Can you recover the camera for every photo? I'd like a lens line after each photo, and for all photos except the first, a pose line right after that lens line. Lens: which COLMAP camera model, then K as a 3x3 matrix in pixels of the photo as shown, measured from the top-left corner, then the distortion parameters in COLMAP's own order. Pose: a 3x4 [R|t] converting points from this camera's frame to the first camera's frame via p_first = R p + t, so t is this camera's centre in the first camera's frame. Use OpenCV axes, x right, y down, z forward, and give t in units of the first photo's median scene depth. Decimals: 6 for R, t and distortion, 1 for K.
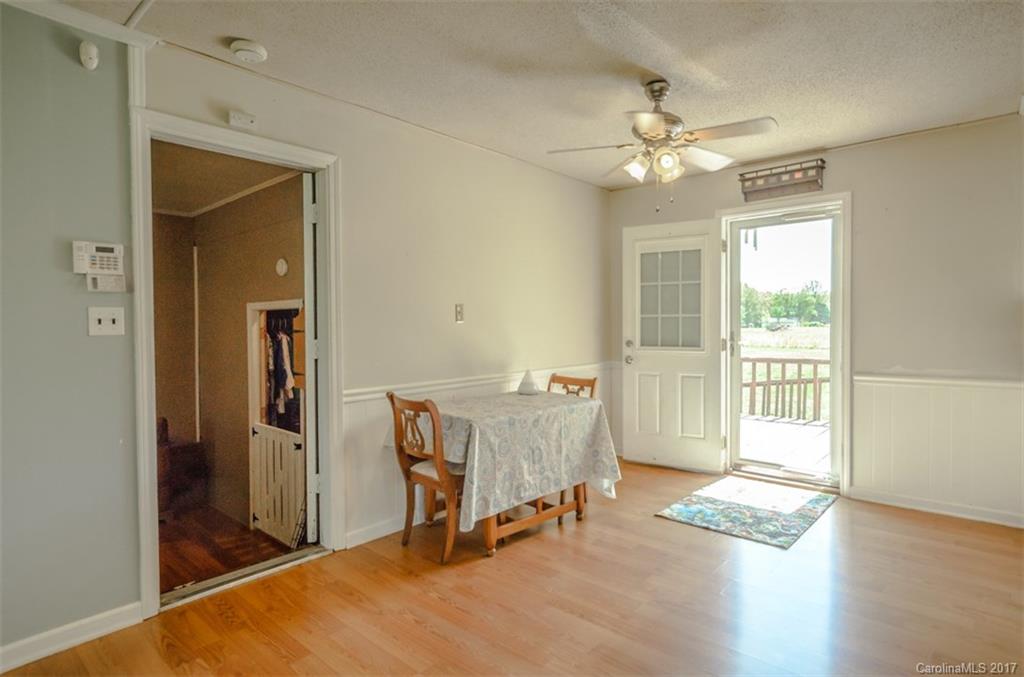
lens RADIAL K [[540.1, 0, 516.0], [0, 540.1, 335.2], [0, 0, 1]] dist [-0.001439, 0.000828]
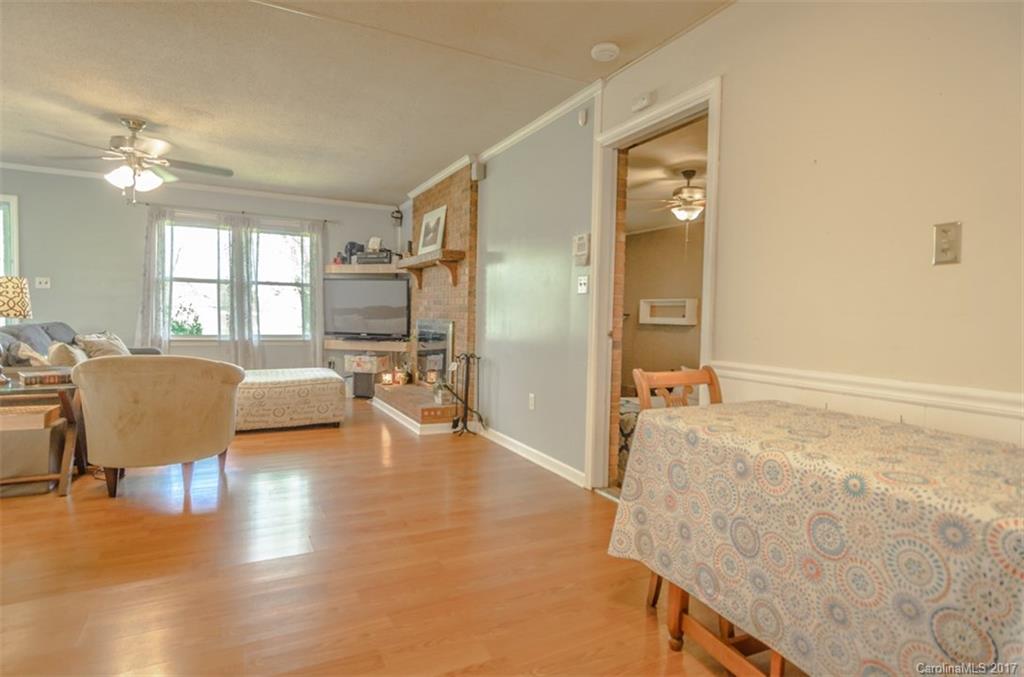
lens RADIAL K [[534.6, 0, 509.4], [0, 534.6, 334.0], [0, 0, 1]] dist [0.006811, -0.008369]
pose [[-0.364079, 0.032168, -0.930812, 0.468455], [-0.041826, 0.997830, 0.050844, 0.028781], [0.930428, 0.057443, -0.361944, 0.844238]]
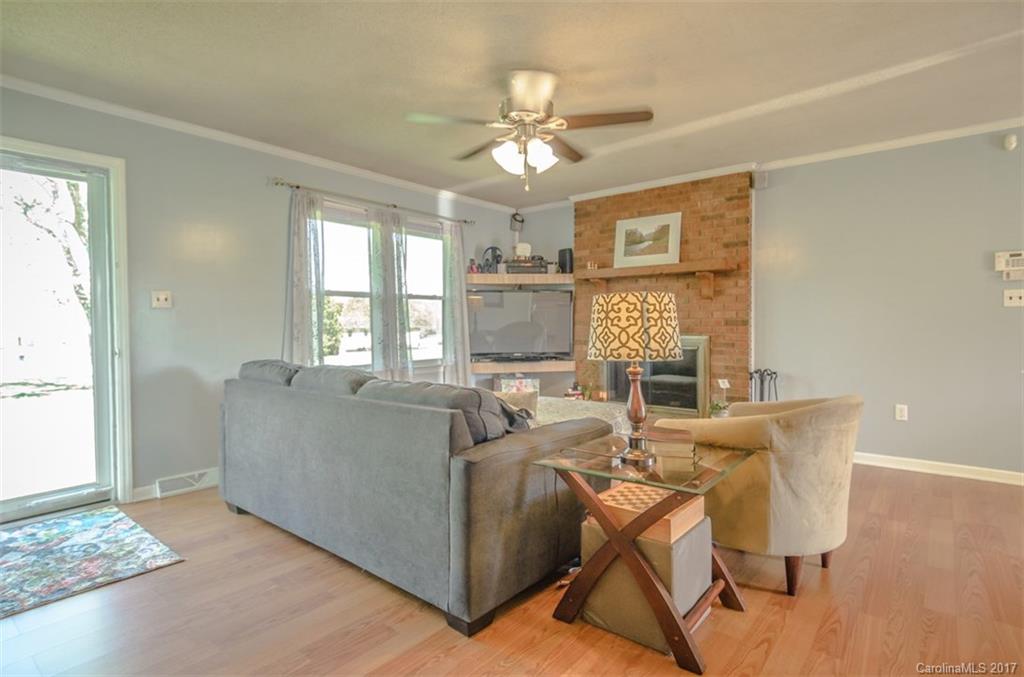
lens RADIAL K [[527.9, 0, 509.0], [0, 527.9, 335.3], [0, 0, 1]] dist [0.034506, -0.044722]
pose [[0.019557, 0.027832, -0.999421, 0.513633], [-0.017587, 0.999467, 0.027489, 0.044706], [0.999654, 0.017039, 0.020036, -0.370328]]
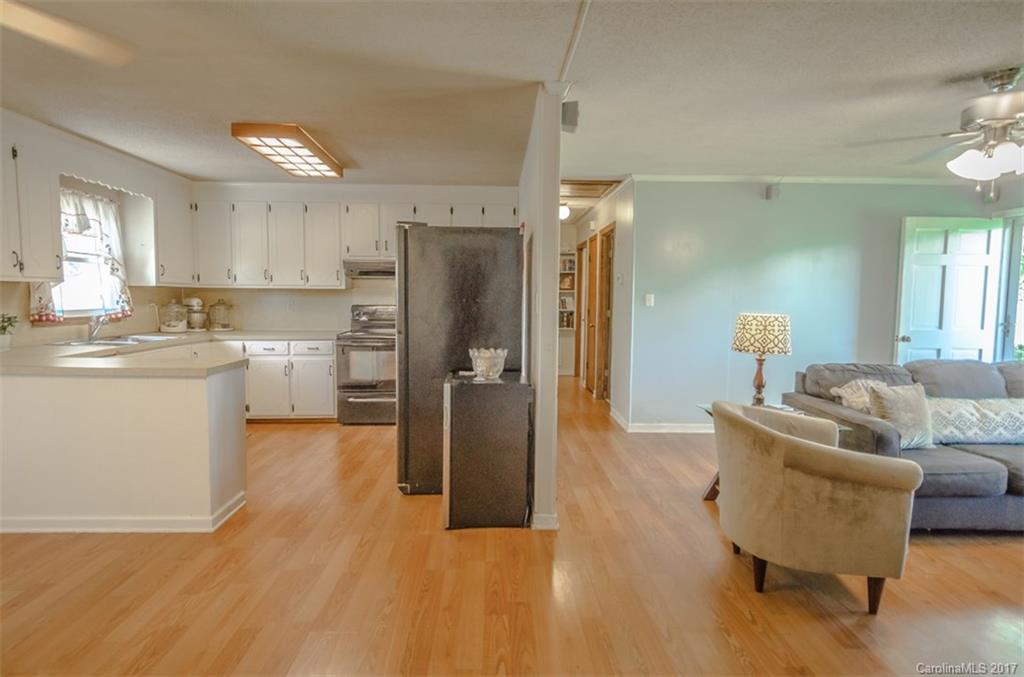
lens RADIAL K [[534.6, 0, 509.4], [0, 534.6, 334.0], [0, 0, 1]] dist [0.006811, -0.008369]
pose [[-0.682551, -0.052410, 0.728956, -0.413520], [0.013828, 0.996321, 0.084581, -0.036547], [-0.730707, 0.067810, -0.679315, 0.726103]]
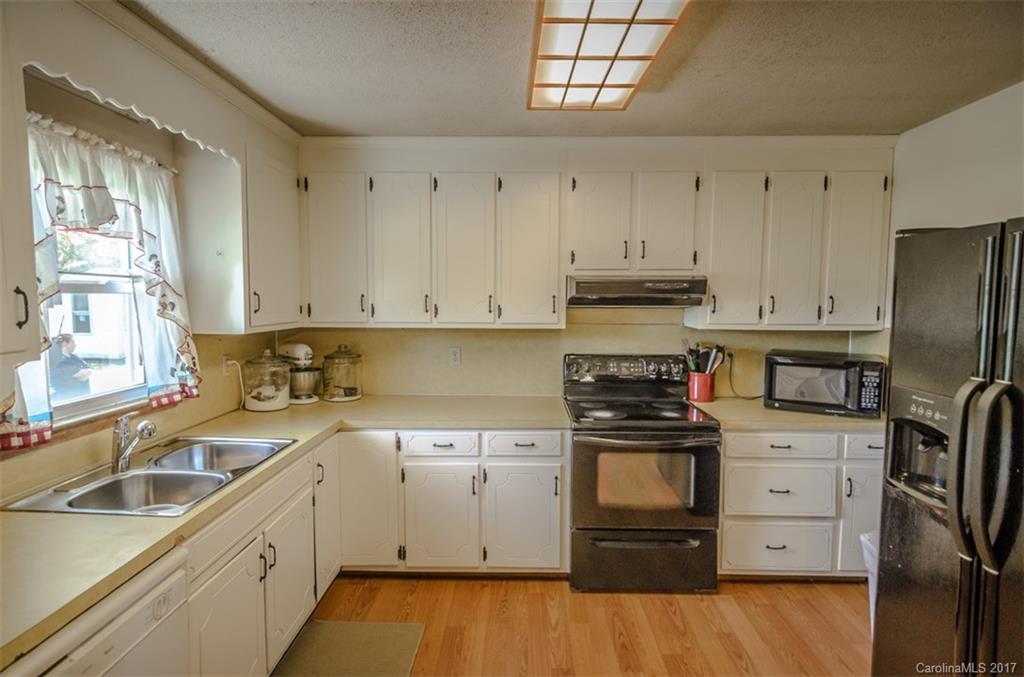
lens RADIAL K [[534.6, 0, 509.4], [0, 534.6, 334.0], [0, 0, 1]] dist [0.006811, -0.008369]
pose [[-0.639396, -0.051930, 0.767122, 0.482935], [0.018978, 0.996347, 0.083265, -0.109374], [-0.768643, 0.067797, -0.636074, 0.623079]]
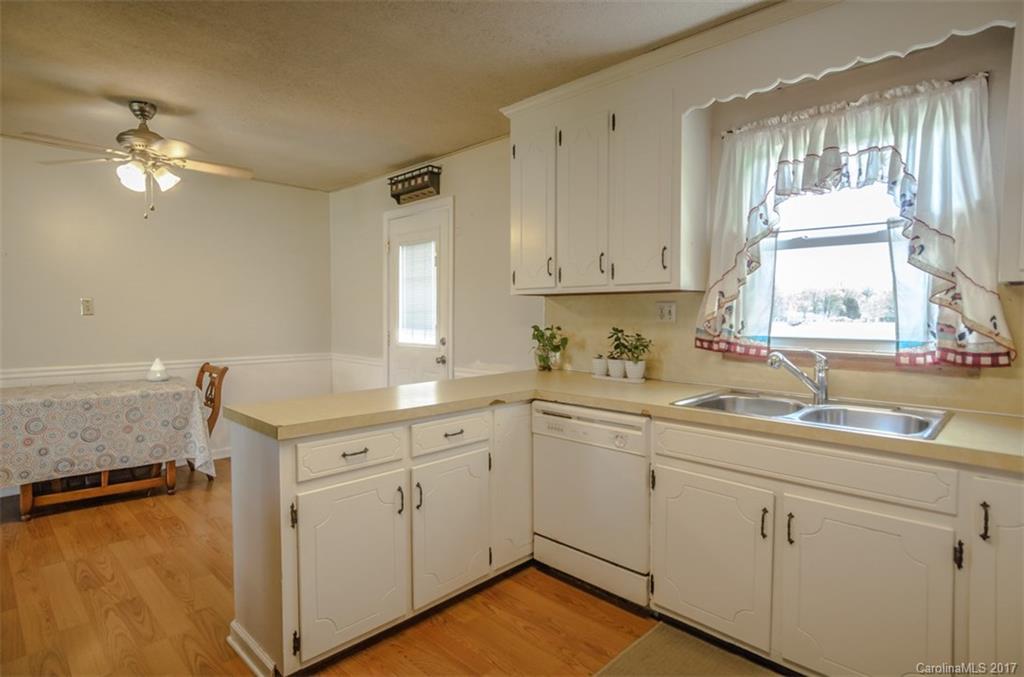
lens RADIAL K [[540.1, 0, 516.0], [0, 540.1, 335.2], [0, 0, 1]] dist [-0.001439, 0.000828]
pose [[0.998571, 0.013070, -0.051809, 0.855264], [-0.012261, 0.999798, 0.015898, -0.011127], [0.052006, -0.015240, 0.998530, -0.063118]]
